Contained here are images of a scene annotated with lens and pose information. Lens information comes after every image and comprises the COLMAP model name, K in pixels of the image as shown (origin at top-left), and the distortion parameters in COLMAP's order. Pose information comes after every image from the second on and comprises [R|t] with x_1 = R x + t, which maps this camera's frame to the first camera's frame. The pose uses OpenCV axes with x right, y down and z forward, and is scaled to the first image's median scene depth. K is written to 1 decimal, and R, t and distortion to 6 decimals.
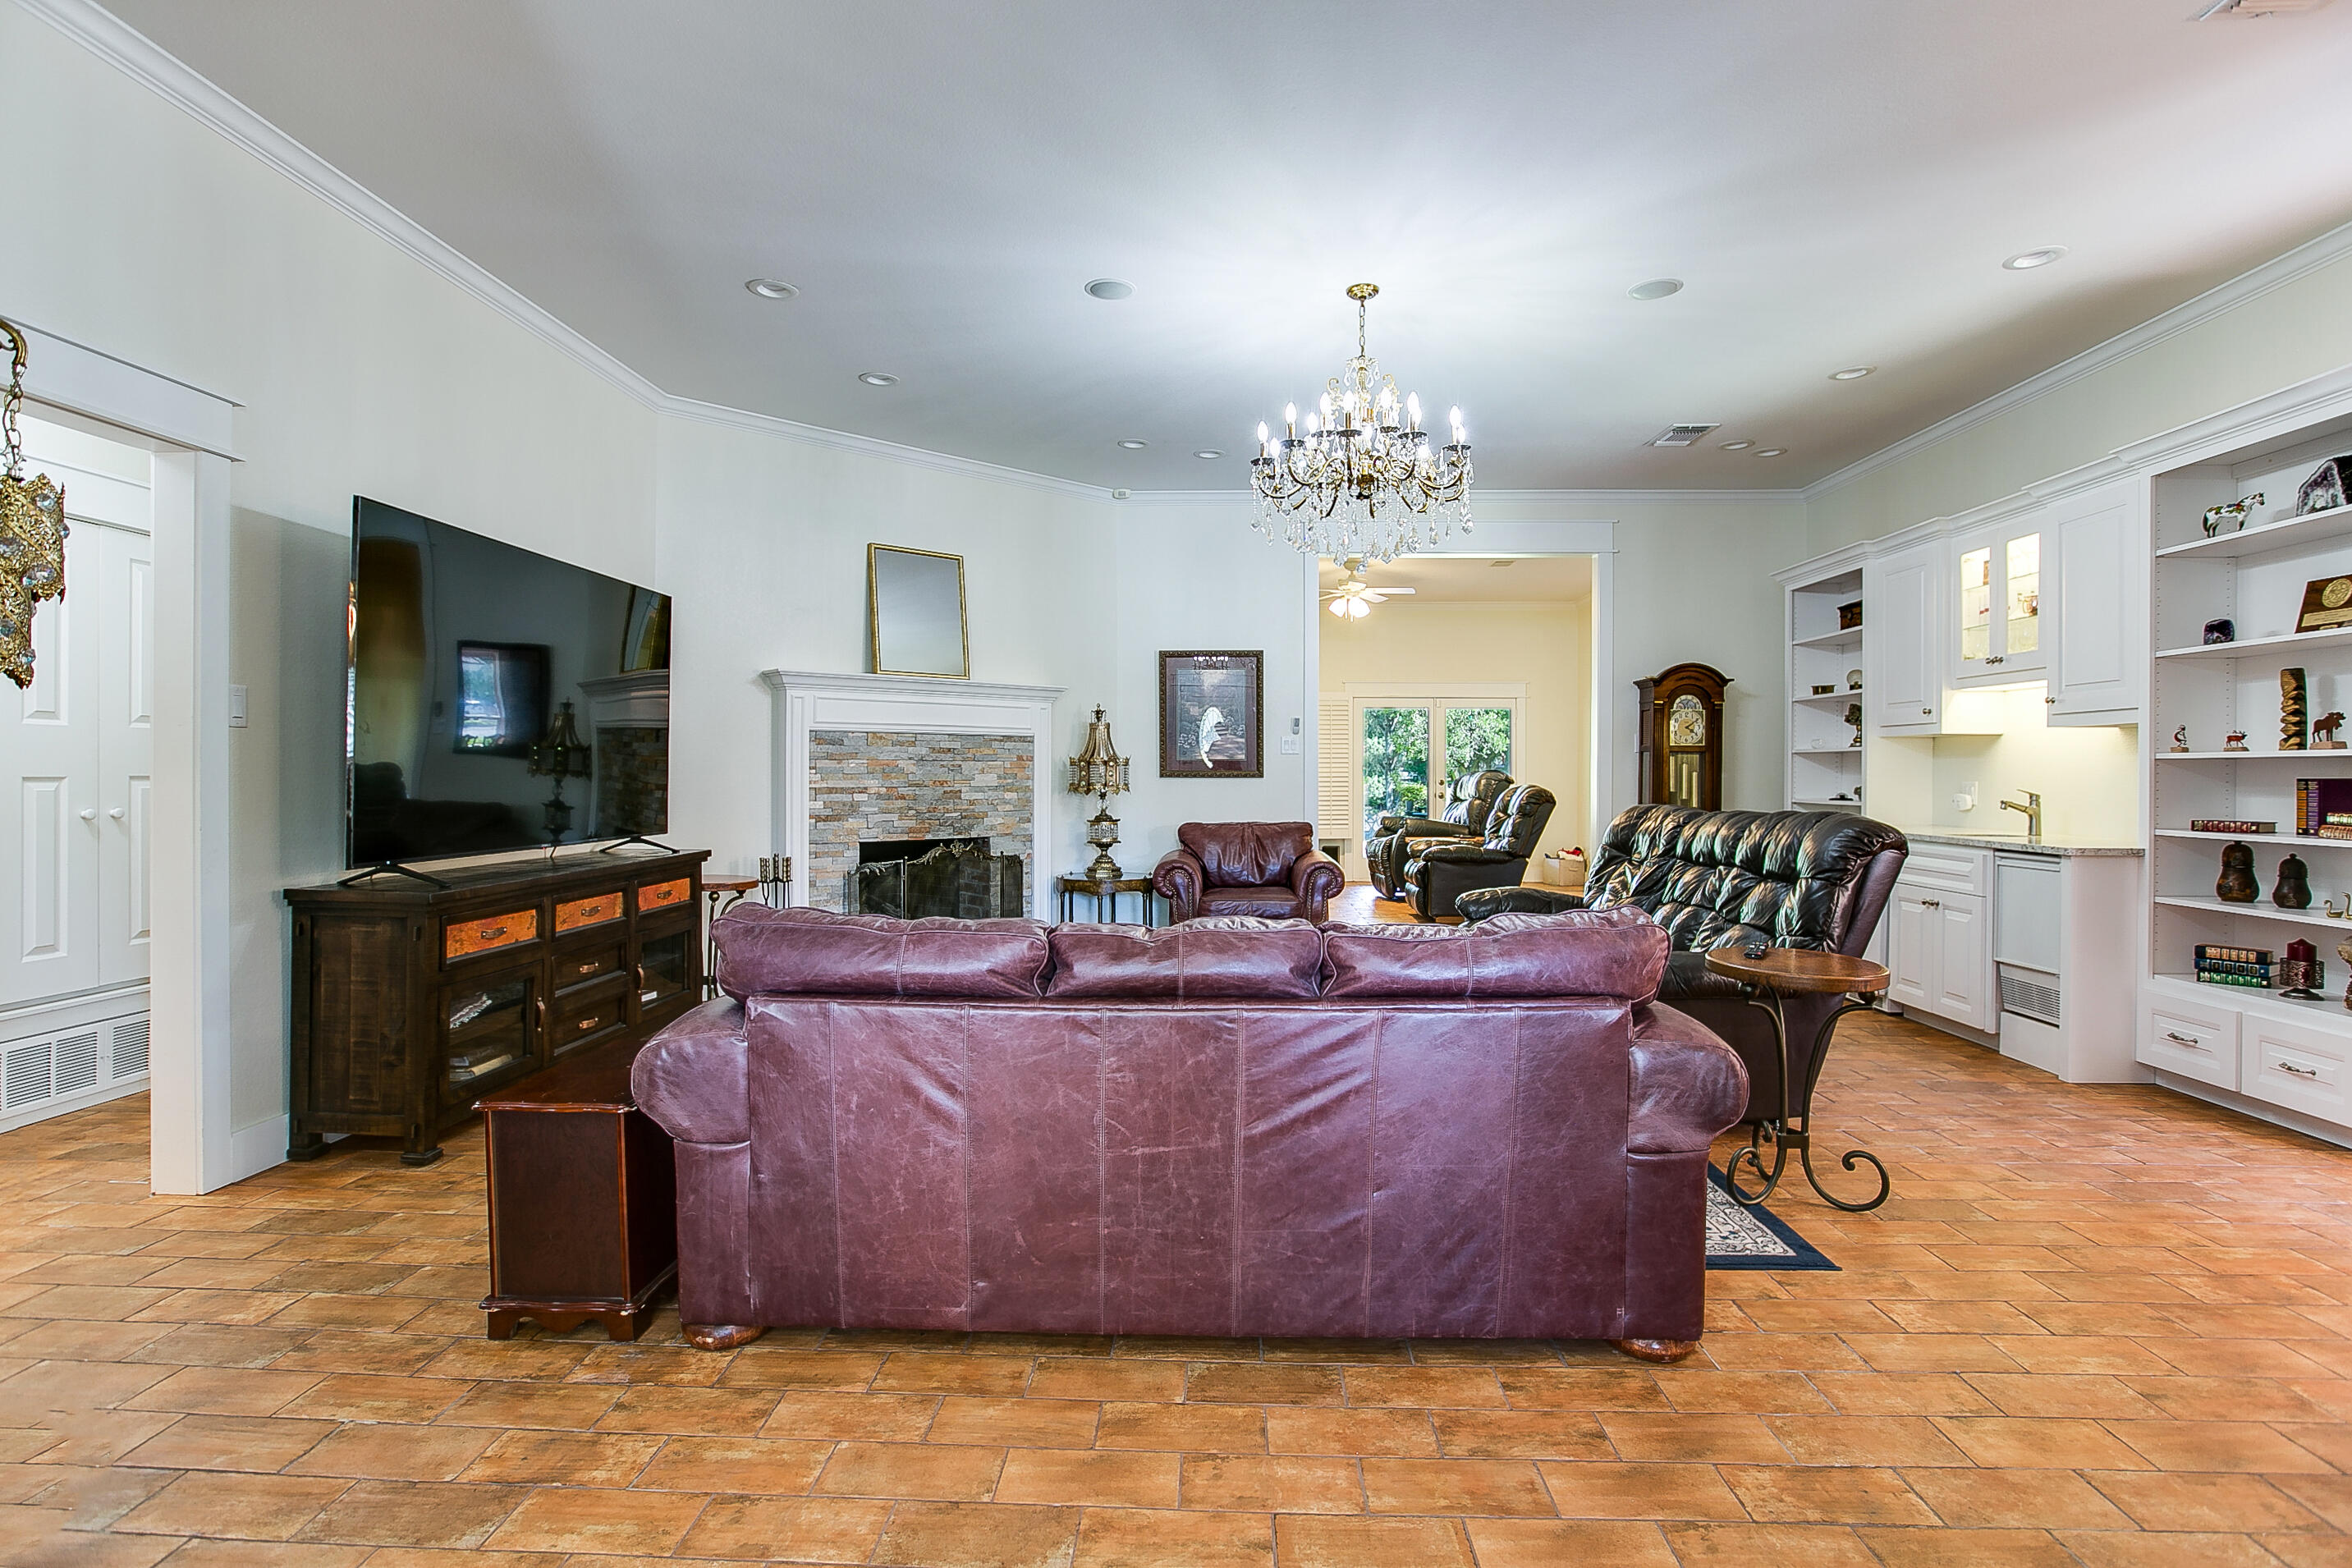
lens RADIAL K [[1126.4, 0, 1176.0], [0, 1126.4, 784.0], [0, 0, 1]] dist [-0.057695, 0.052643]
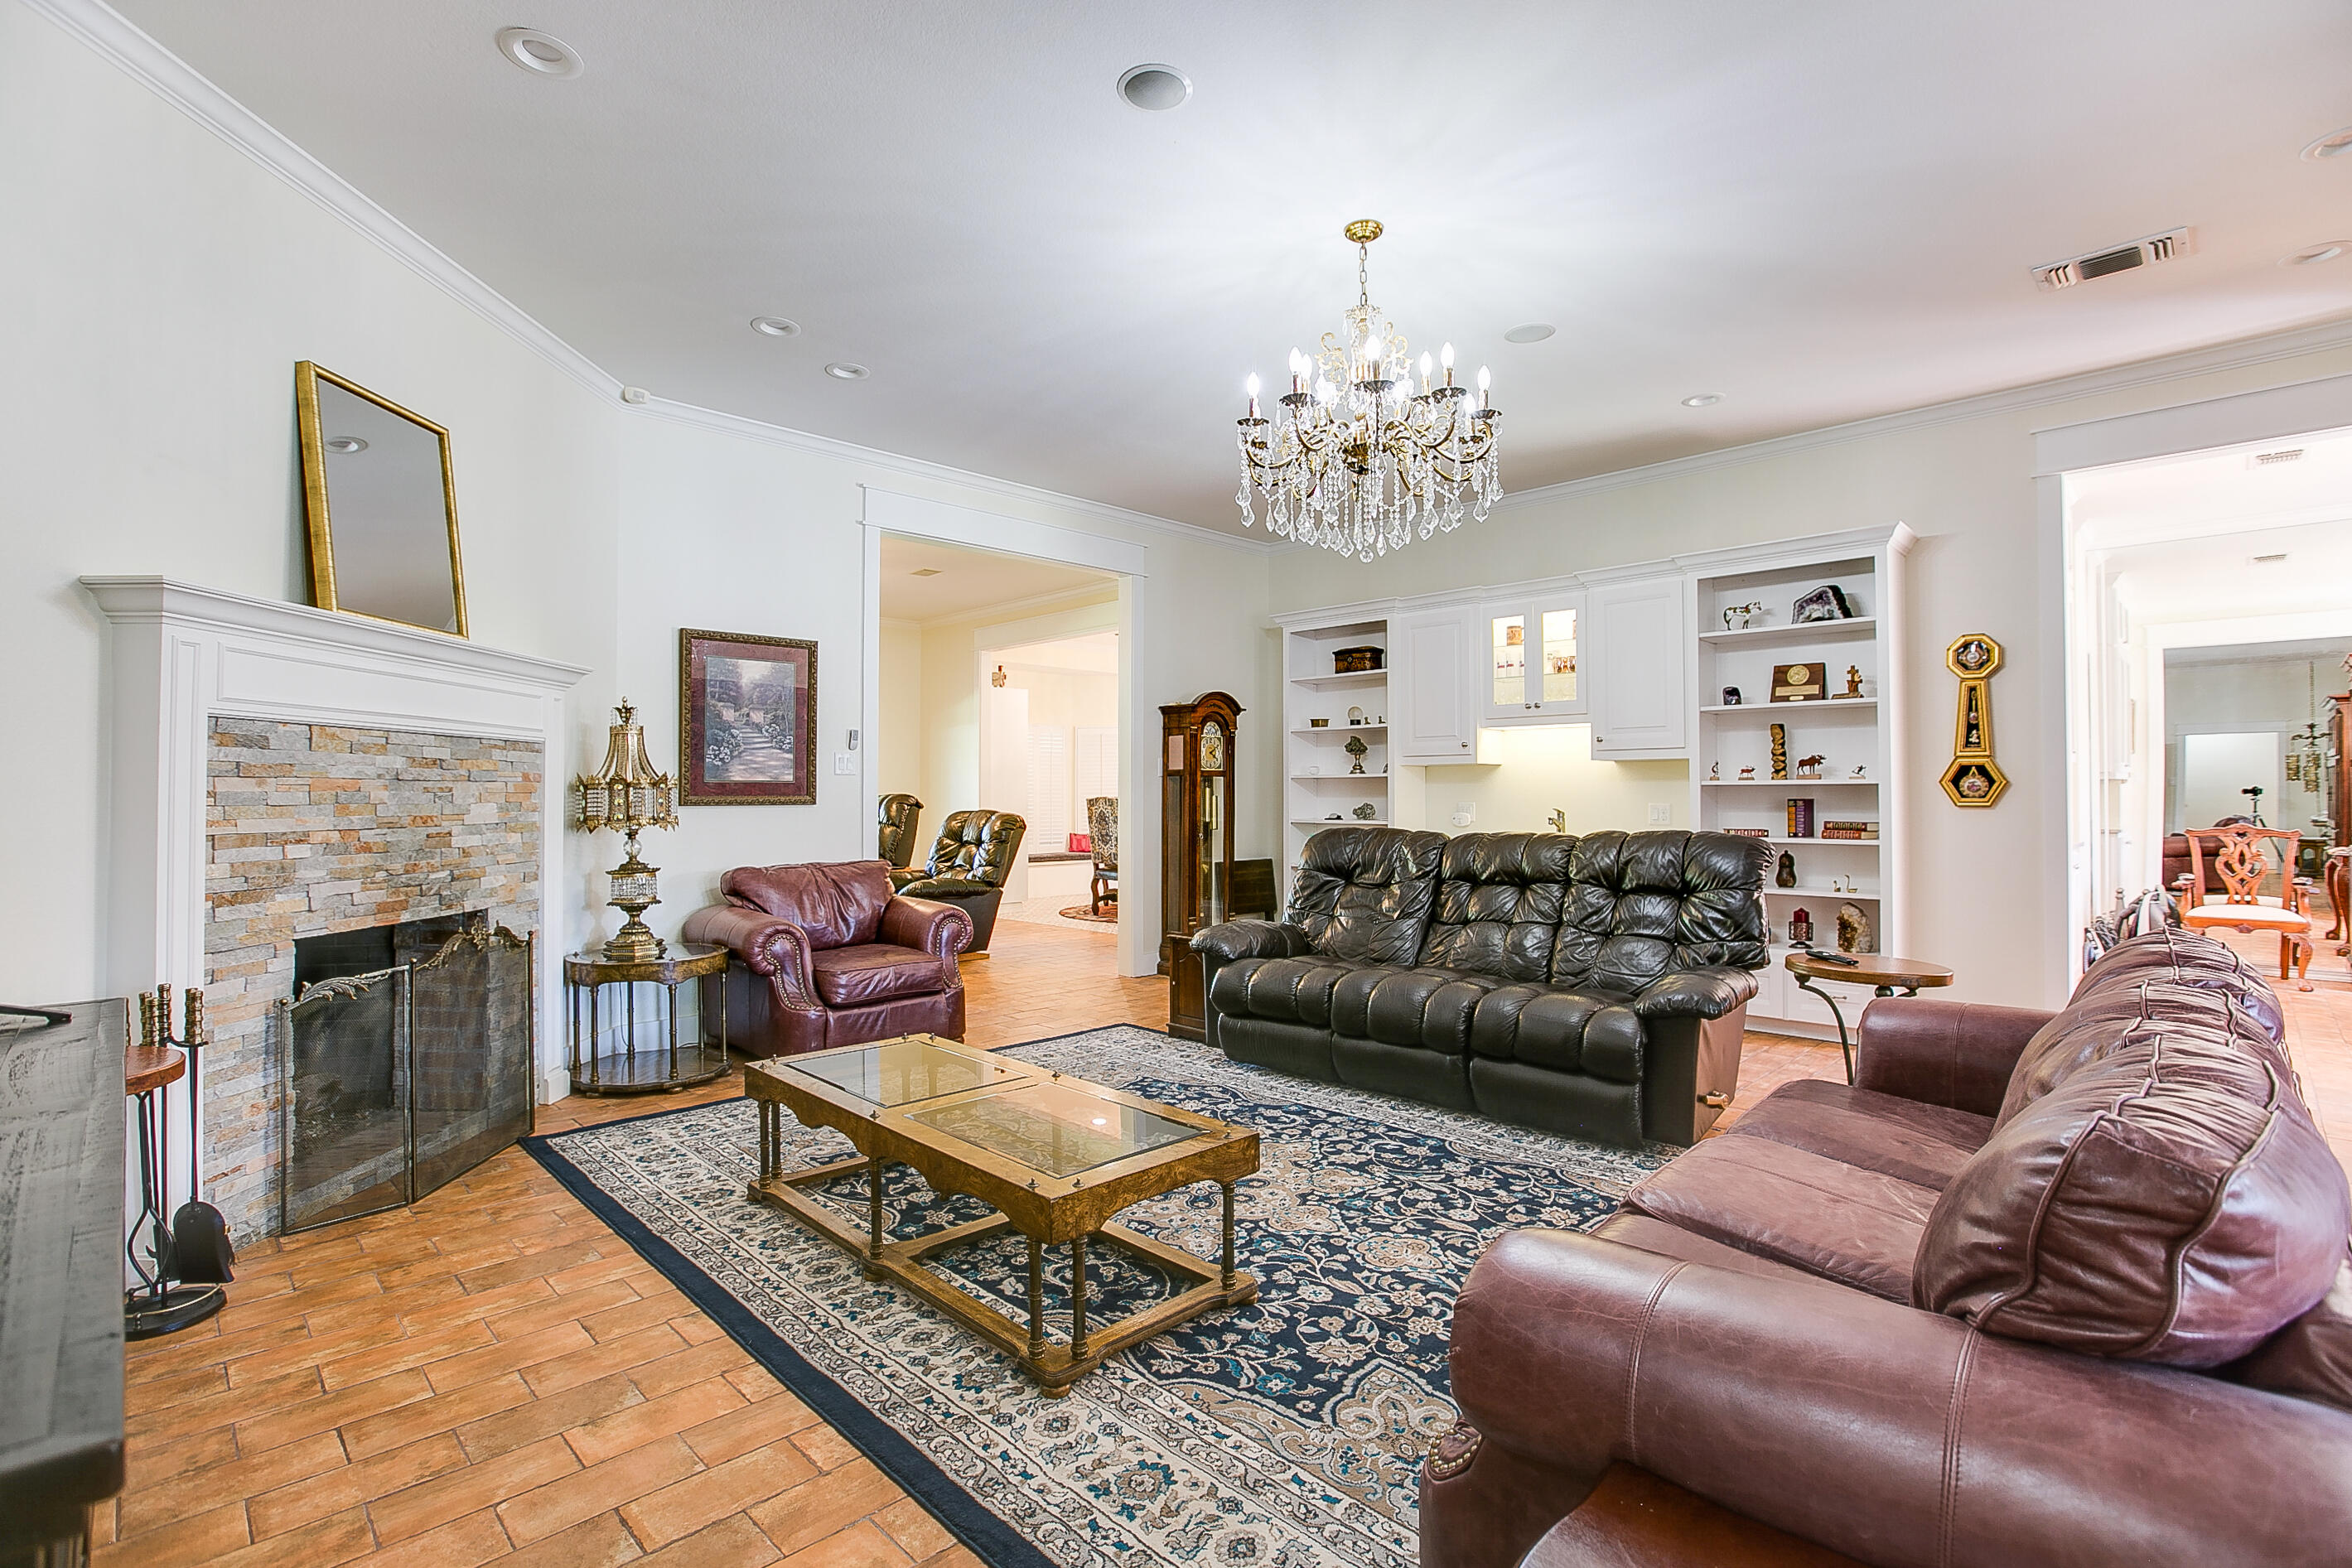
lens RADIAL K [[1085.8, 0, 1176.0], [0, 1085.8, 784.0], [0, 0, 1]] dist [-0.001049, 0.000064]
pose [[0.690872, 0.003823, 0.722967, -0.352322], [0.011140, 0.999811, -0.015933, -0.006307], [-0.722891, 0.019061, 0.690699, 0.361333]]
